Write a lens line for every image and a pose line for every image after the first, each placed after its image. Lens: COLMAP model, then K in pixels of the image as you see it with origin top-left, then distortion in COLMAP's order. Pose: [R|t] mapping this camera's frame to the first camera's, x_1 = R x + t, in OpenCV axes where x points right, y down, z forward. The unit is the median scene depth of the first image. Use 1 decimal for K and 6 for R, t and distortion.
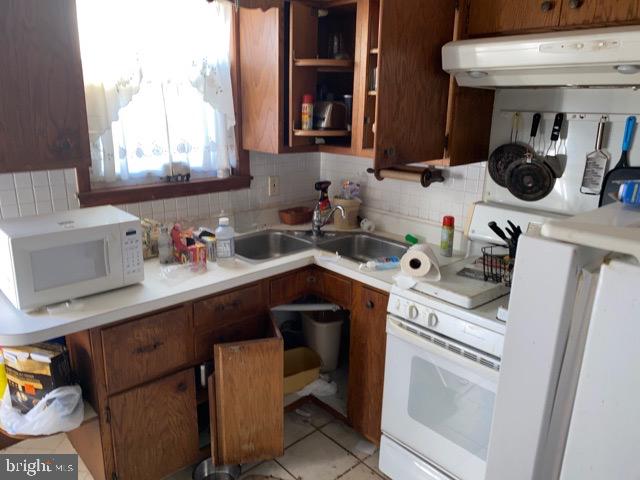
lens RADIAL K [[486.2, 0, 301.9], [0, 486.2, 235.7], [0, 0, 1]] dist [0.044901, -0.050598]
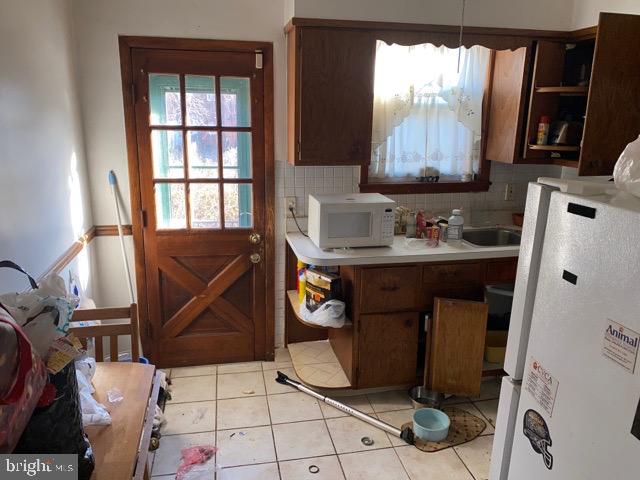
lens RADIAL K [[486.2, 0, 318.2], [0, 486.2, 236.3], [0, 0, 1]] dist [0.044901, -0.050598]
pose [[0.871627, 0.118119, -0.475725, 0.153870], [-0.132453, 0.991183, 0.003421, 0.083805], [0.471935, 0.060029, 0.879587, -0.344597]]
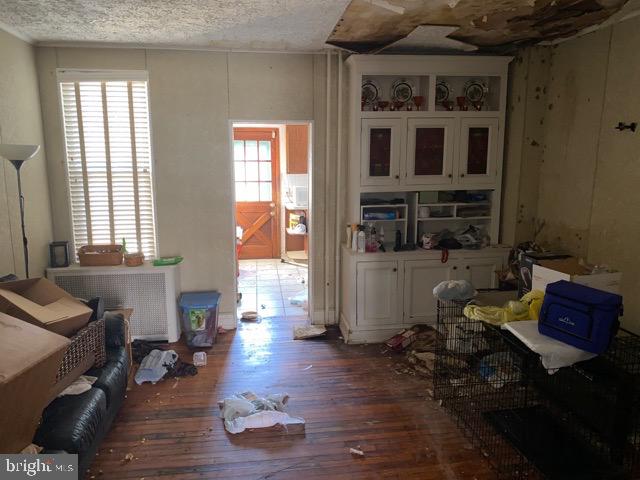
lens RADIAL K [[486.2, 0, 320.0], [0, 486.2, 240.6], [0, 0, 1]] dist [0.044901, -0.050598]
pose [[0.835985, 0.078912, -0.543048, 1.507673], [-0.130796, 0.989739, -0.057530, 0.525192], [0.532936, 0.119122, 0.837728, -1.879774]]
